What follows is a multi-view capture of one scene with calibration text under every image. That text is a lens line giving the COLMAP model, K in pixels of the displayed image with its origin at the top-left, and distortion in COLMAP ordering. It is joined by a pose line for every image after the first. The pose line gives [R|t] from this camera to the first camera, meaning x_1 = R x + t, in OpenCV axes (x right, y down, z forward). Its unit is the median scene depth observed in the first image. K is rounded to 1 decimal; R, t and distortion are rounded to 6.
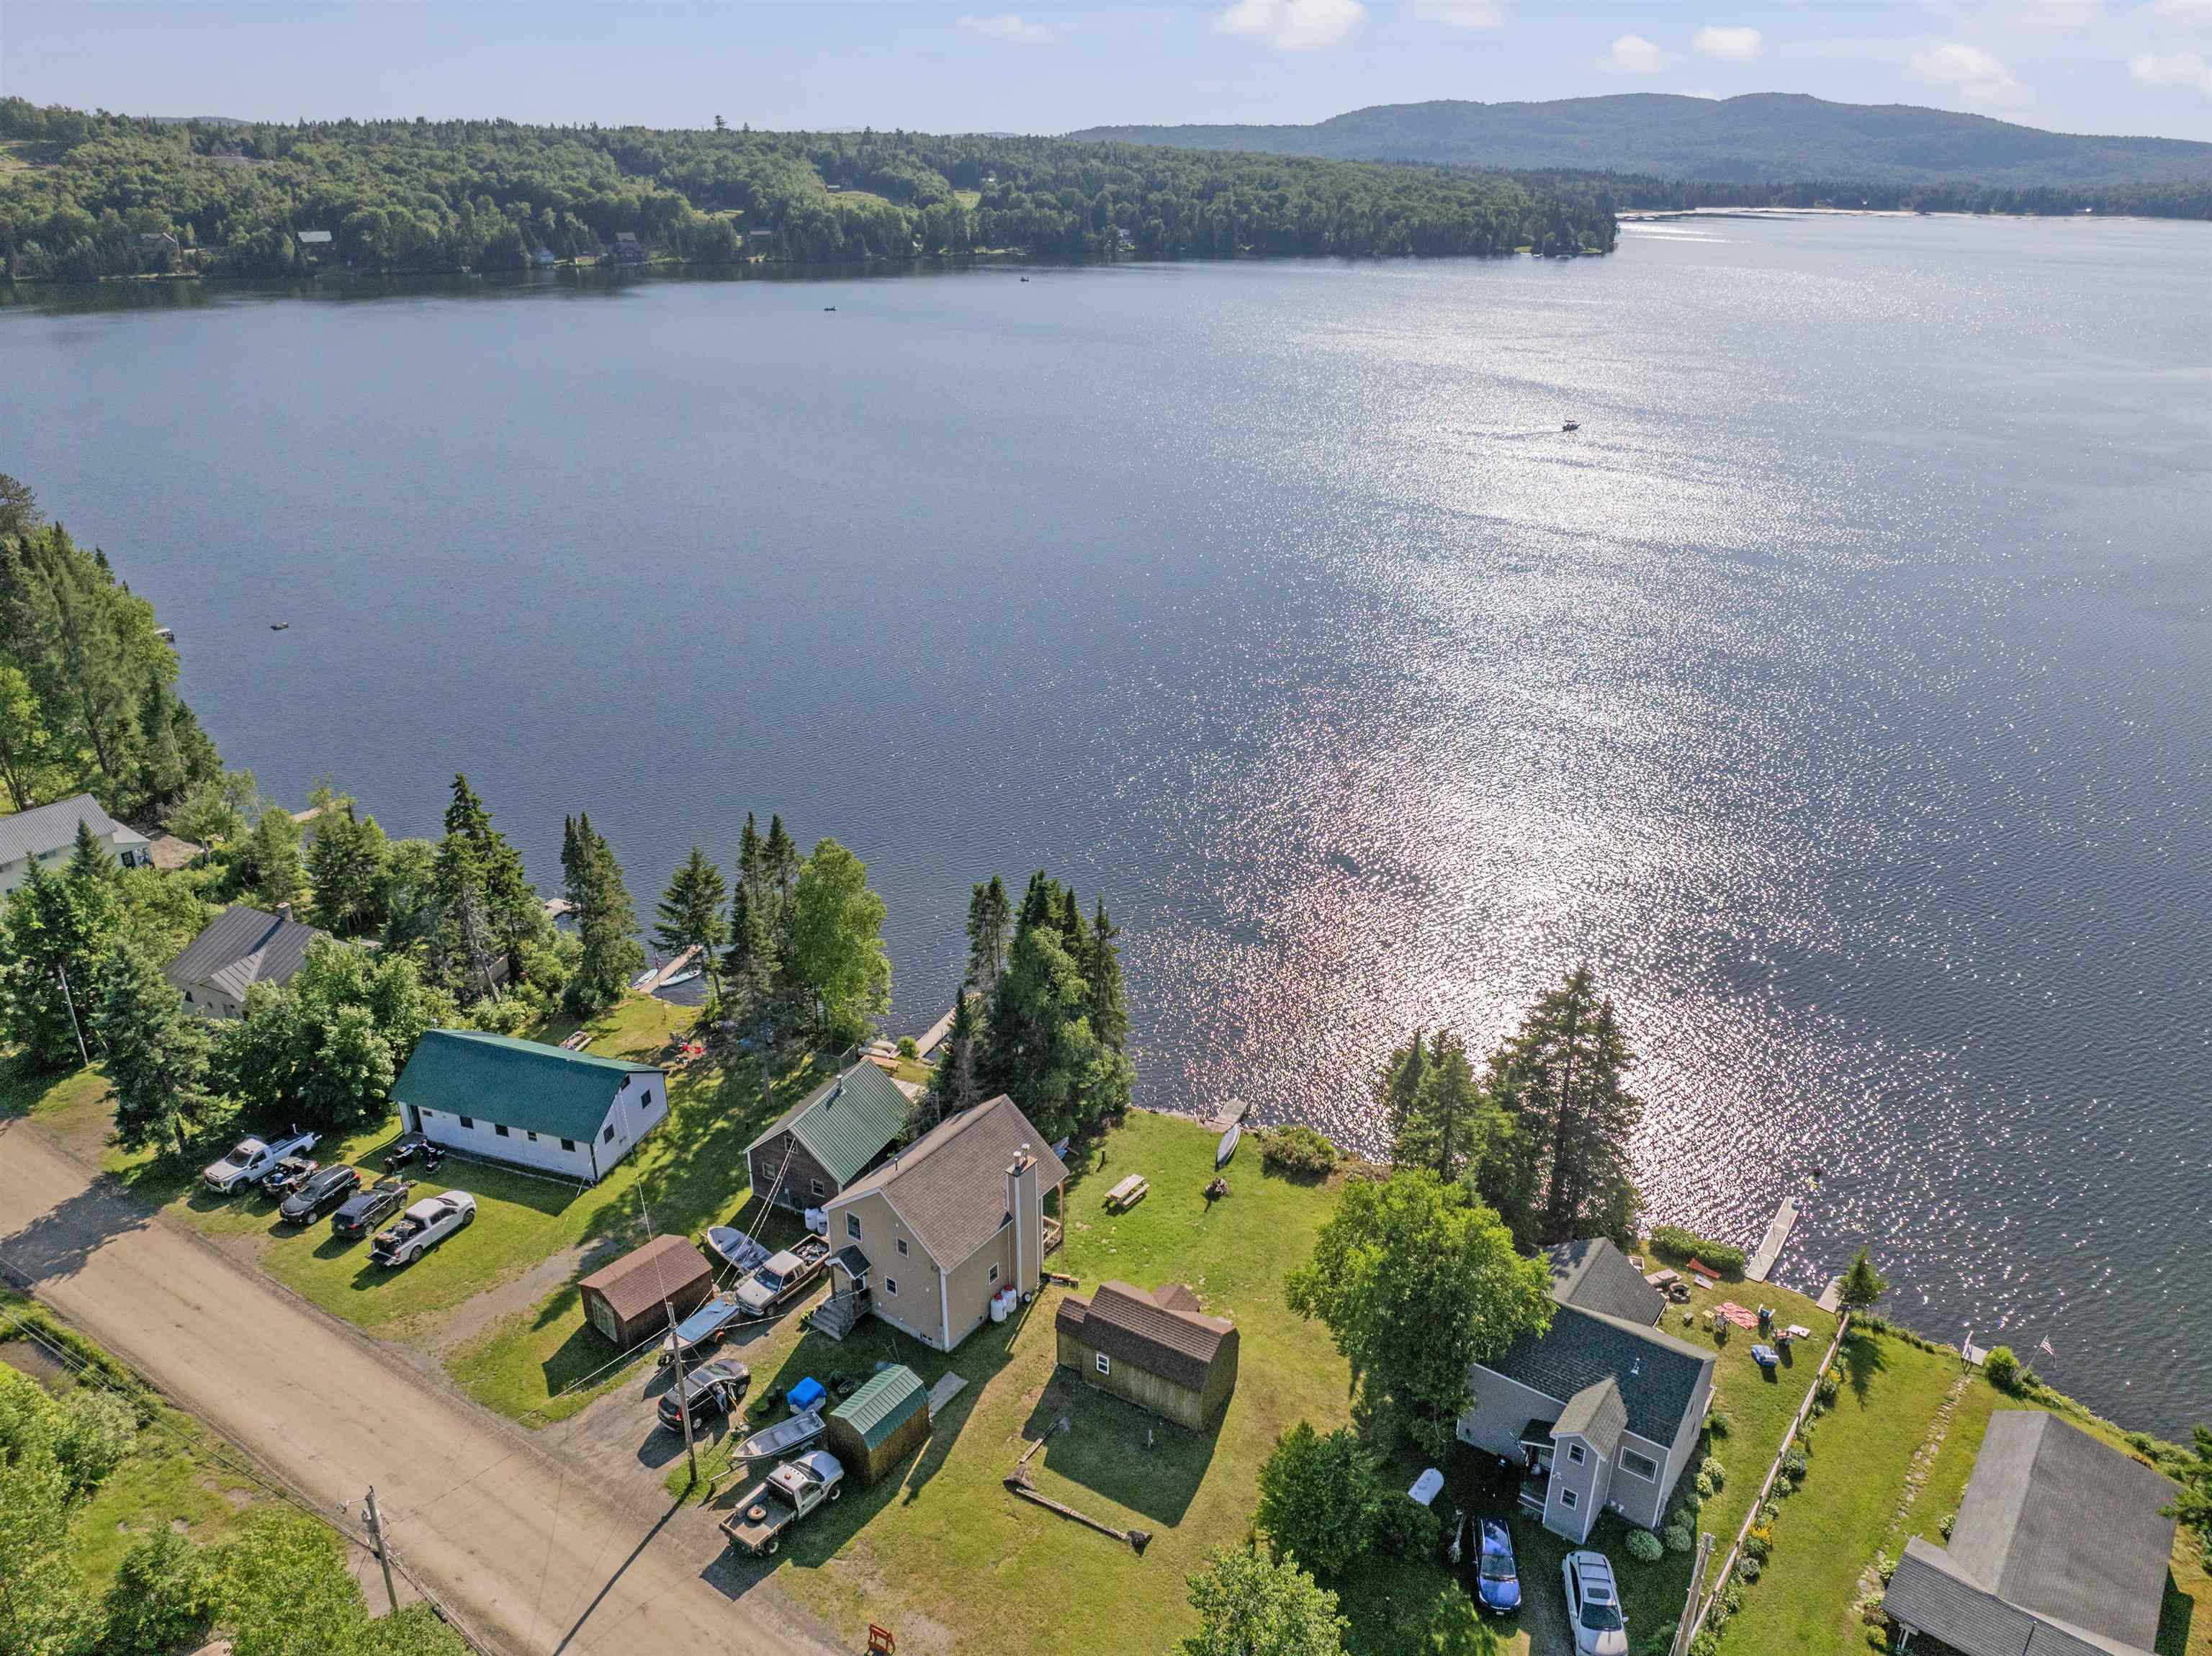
lens RADIAL K [[1557.3, 0, 1115.0], [0, 1557.3, 823.3], [0, 0, 1]] dist [-0.042610, 0.011003]
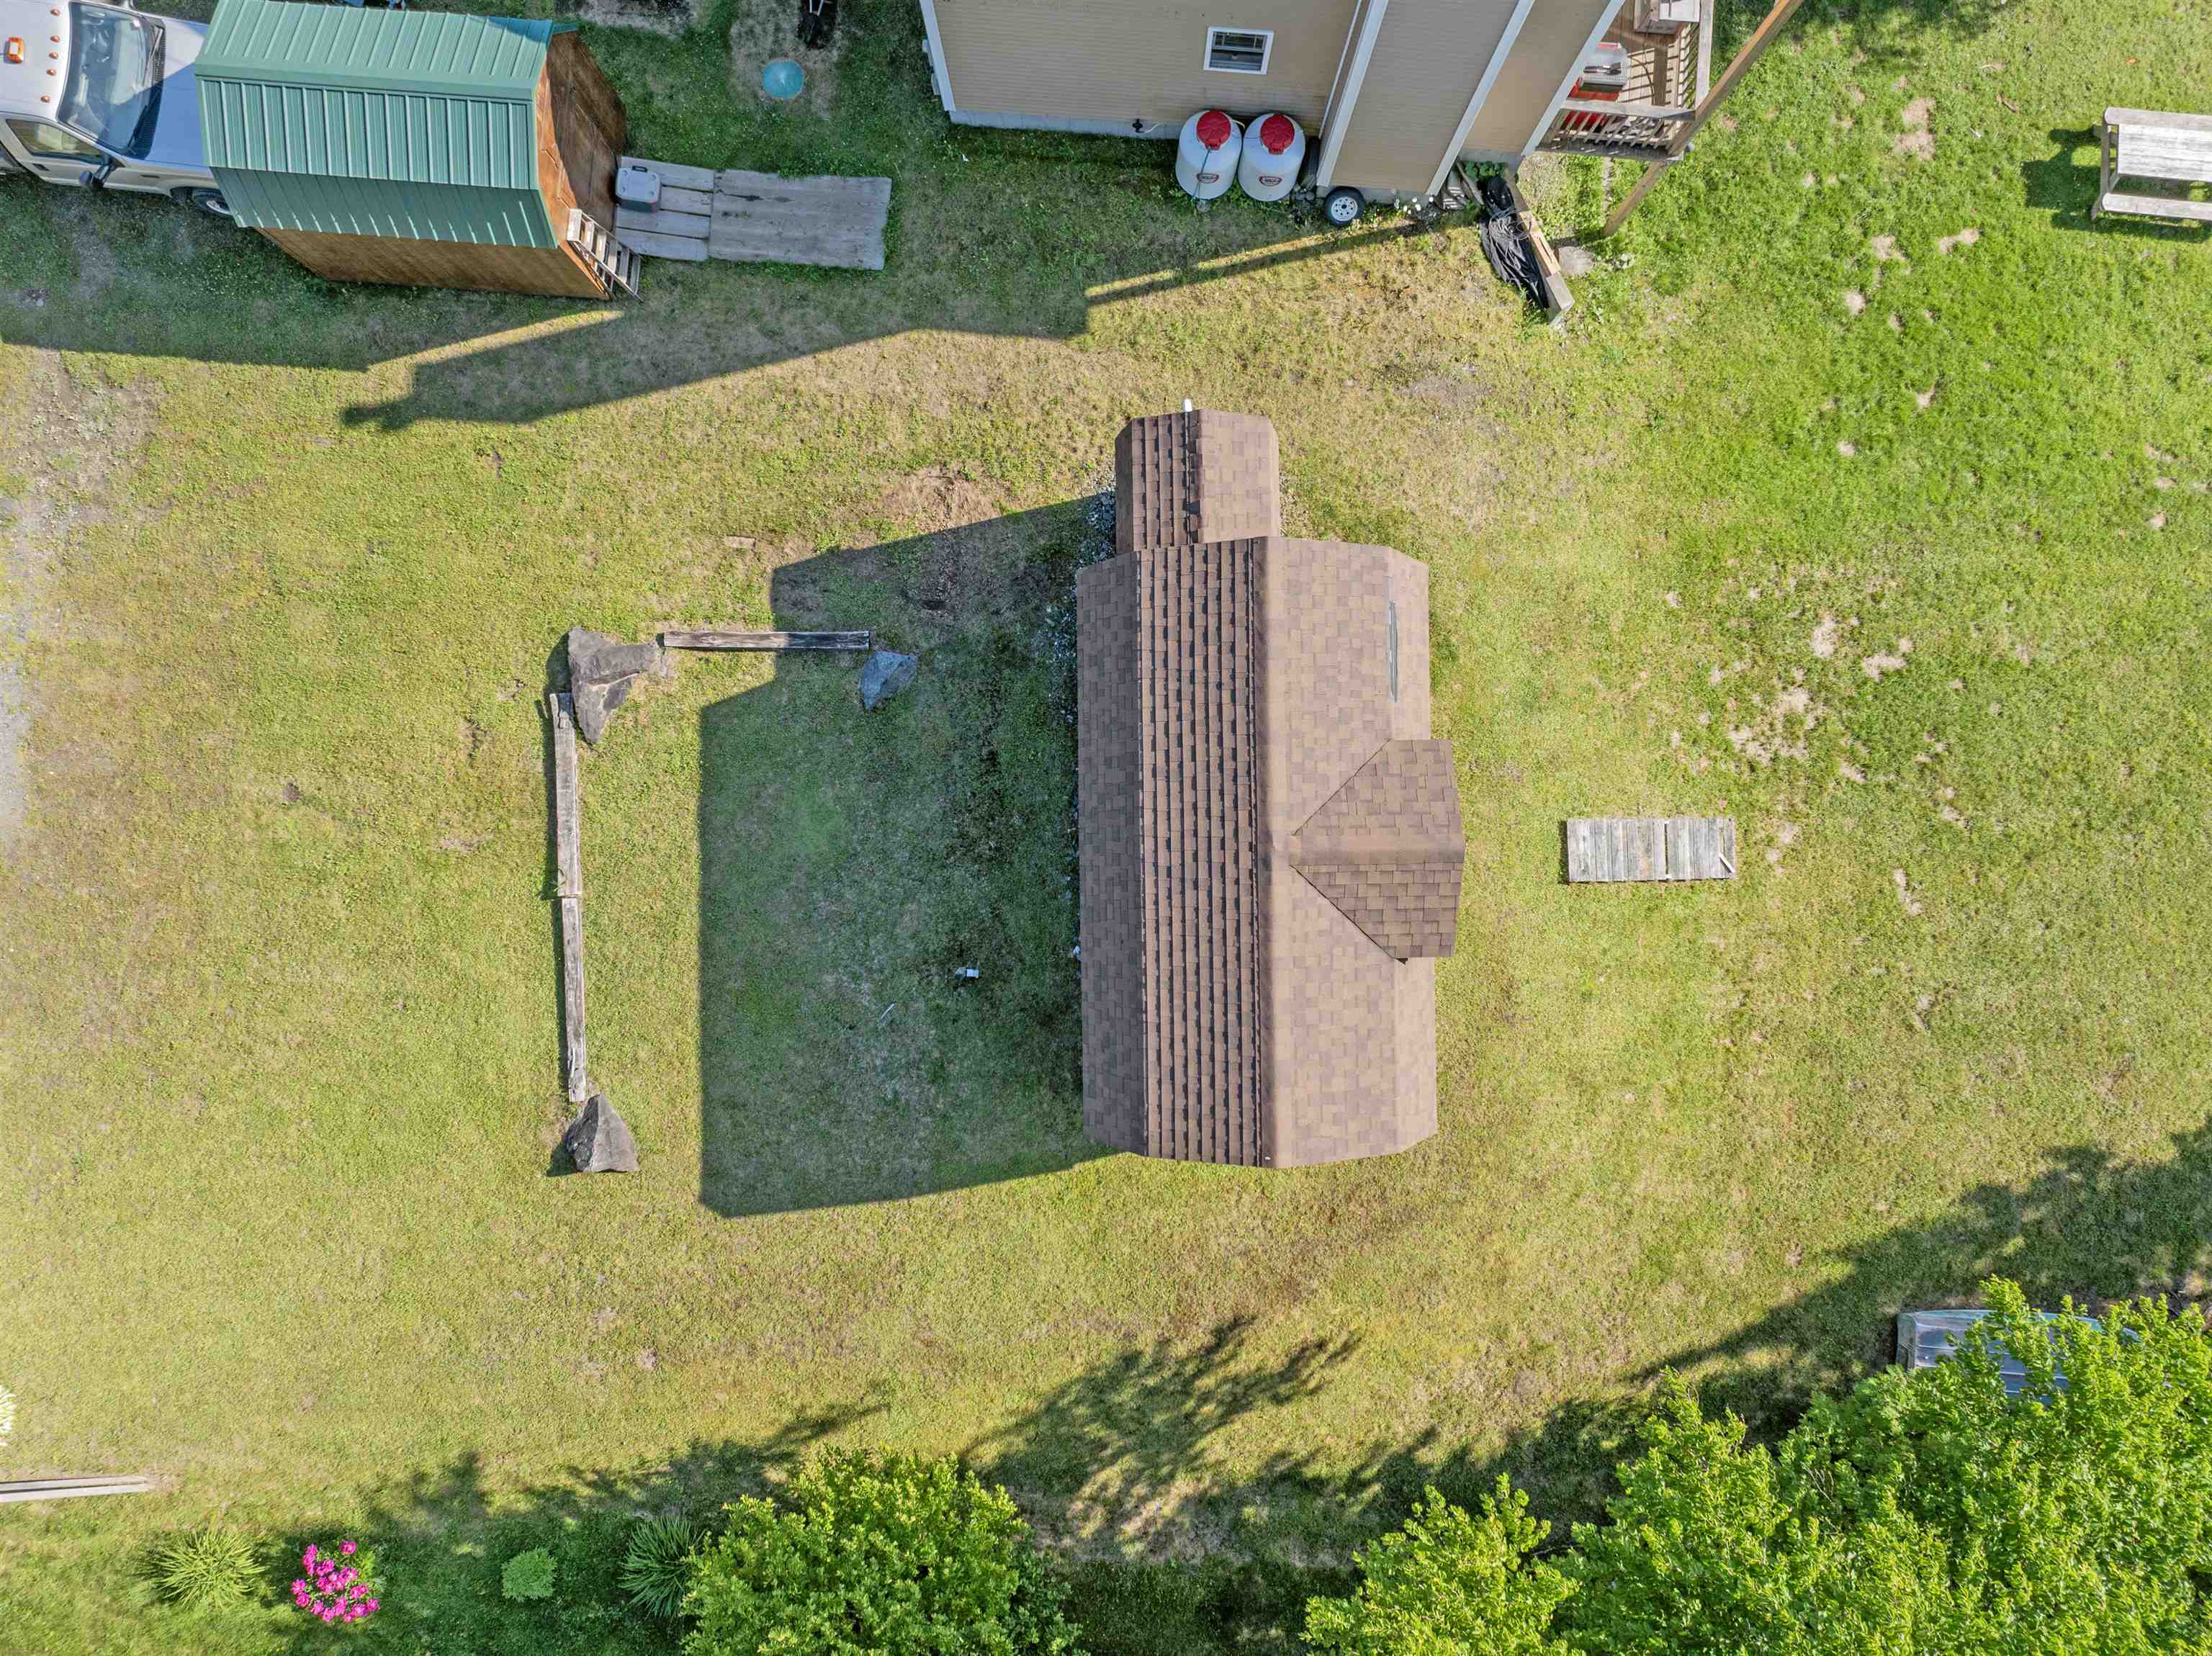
lens RADIAL K [[1557.3, 0, 1113.0], [0, 1557.3, 816.5], [0, 0, 1]] dist [-0.042610, 0.011003]
pose [[0.514511, 0.857218, -0.021338, 0.014265], [-0.344038, 0.229161, 0.910562, 0.093634], [0.785440, -0.461153, 0.412822, 0.710498]]
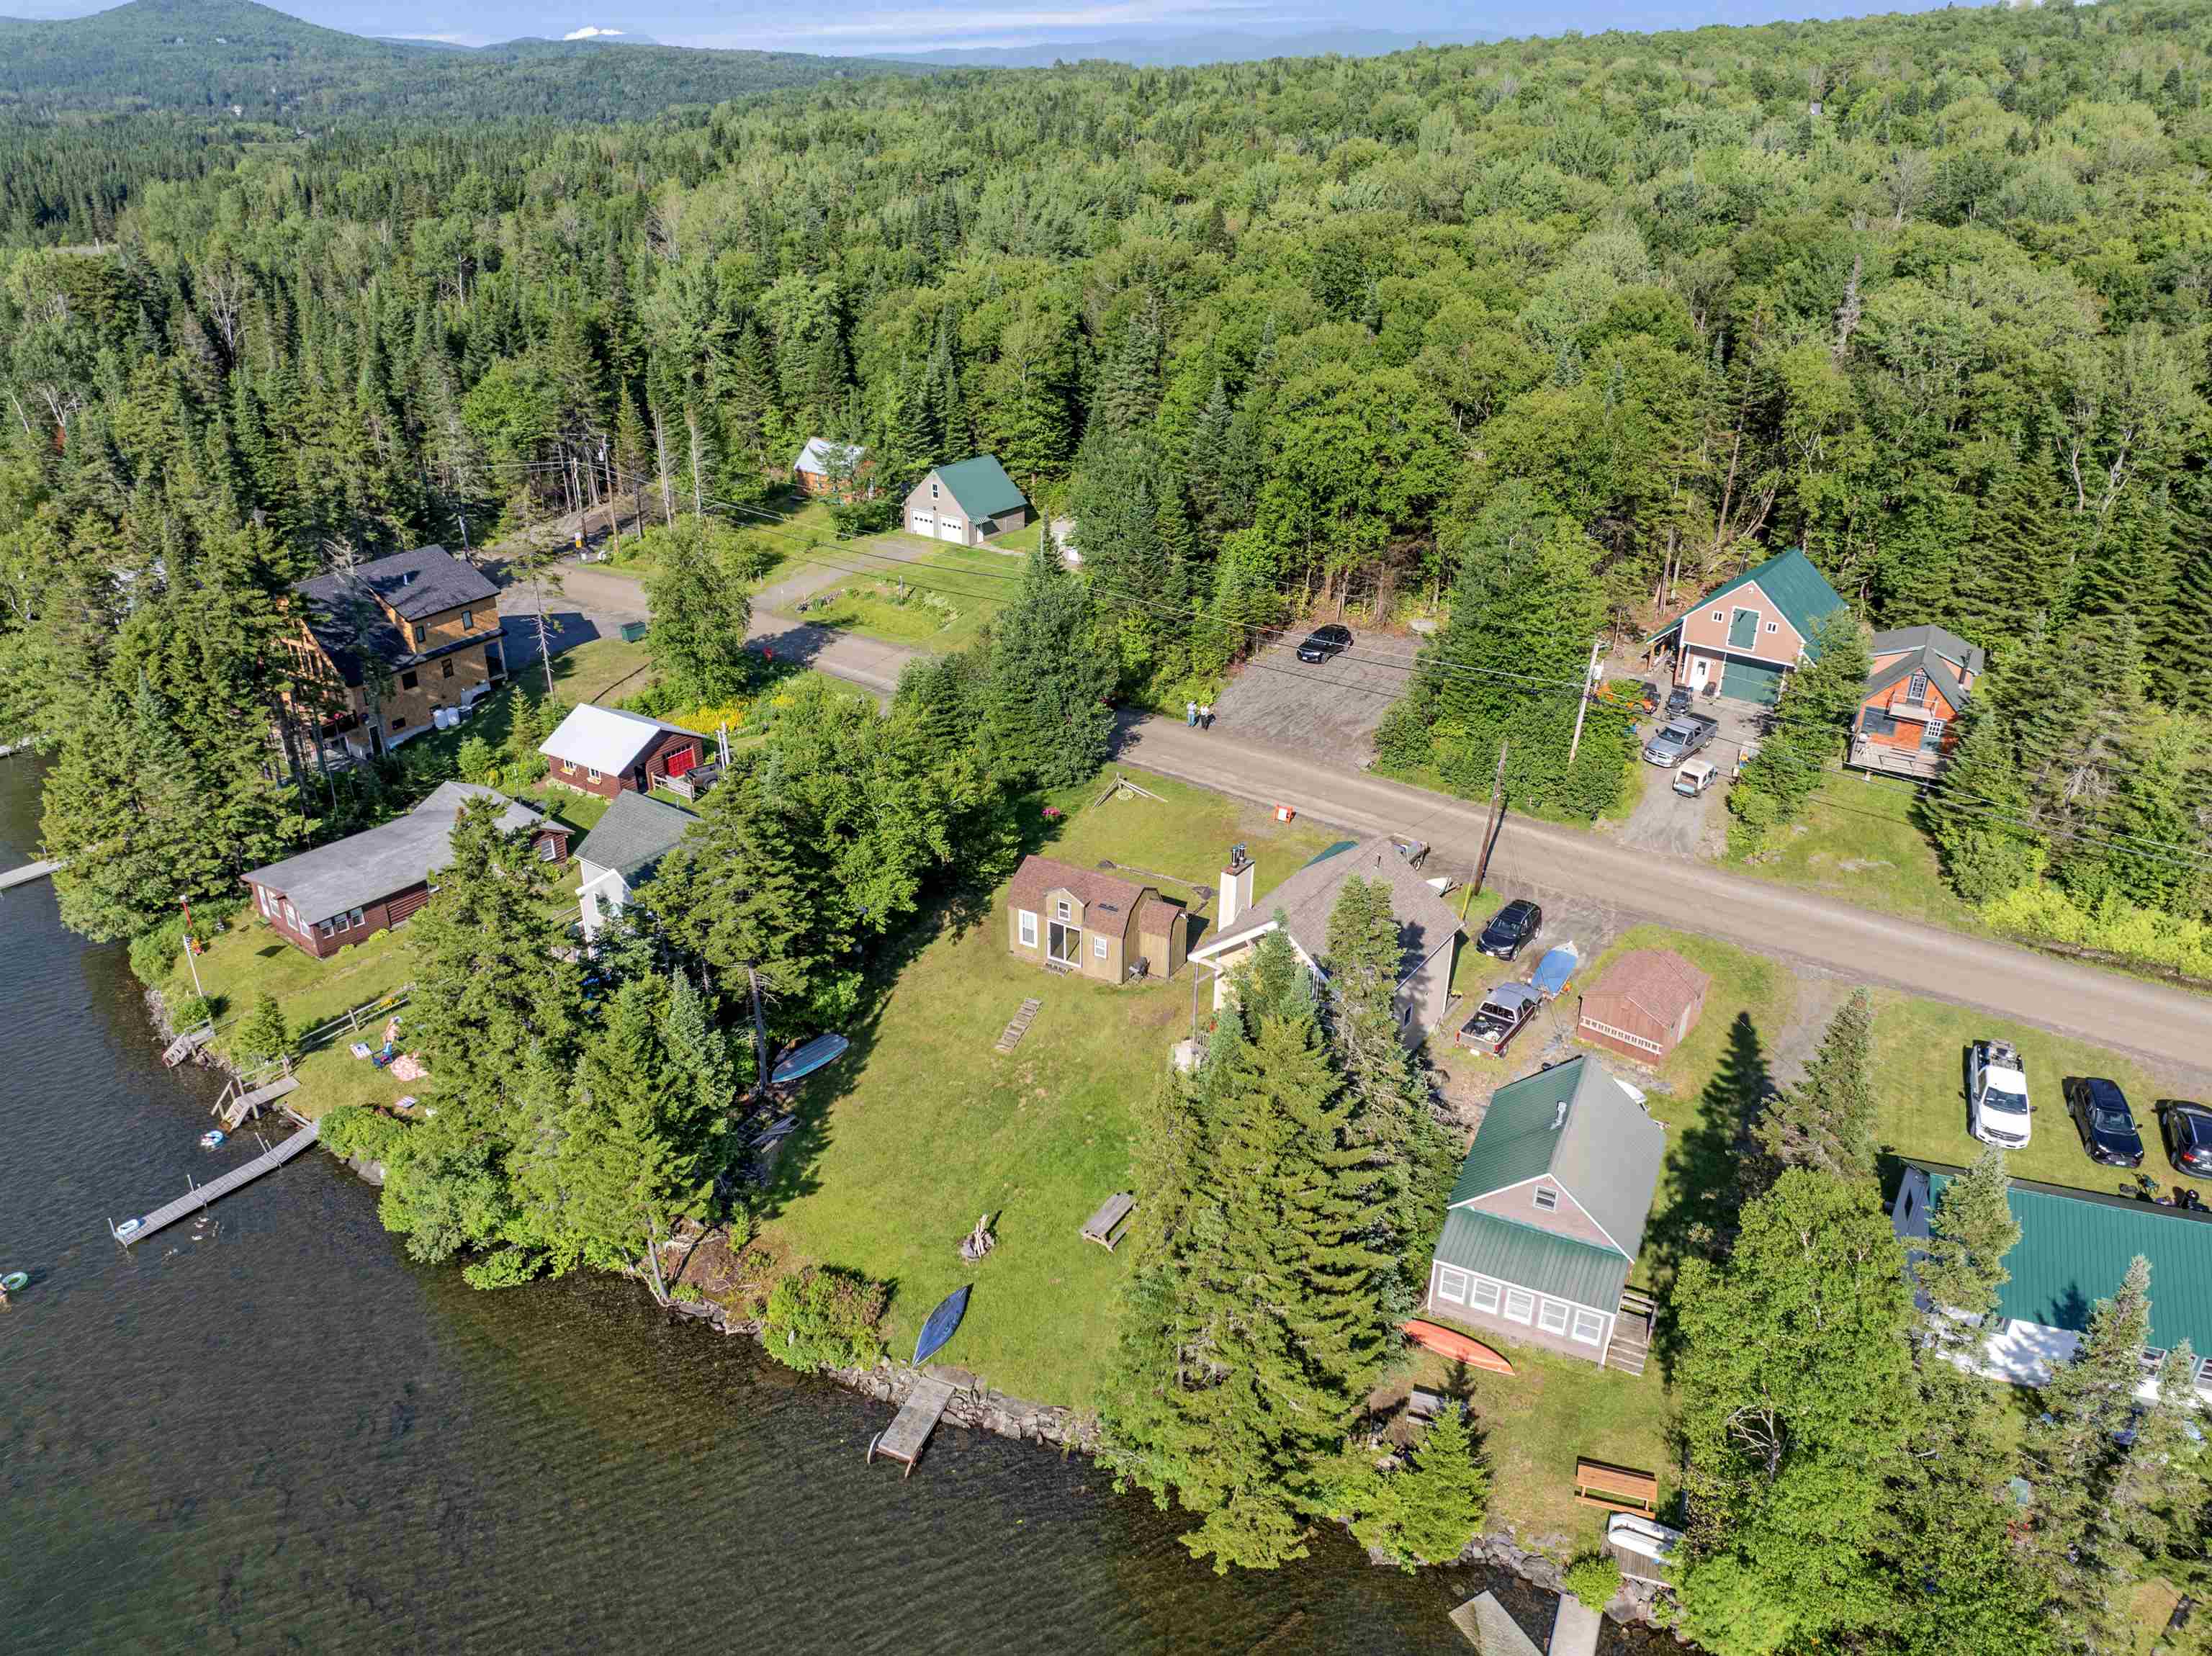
lens RADIAL K [[1557.3, 0, 1114.4], [0, 1557.3, 816.9], [0, 0, 1]] dist [-0.042610, 0.011003]
pose [[-0.999899, -0.011912, -0.007789, 0.014087], [-0.013678, 0.653017, 0.757220, -0.393729], [-0.003933, 0.757250, -0.653114, 1.312269]]
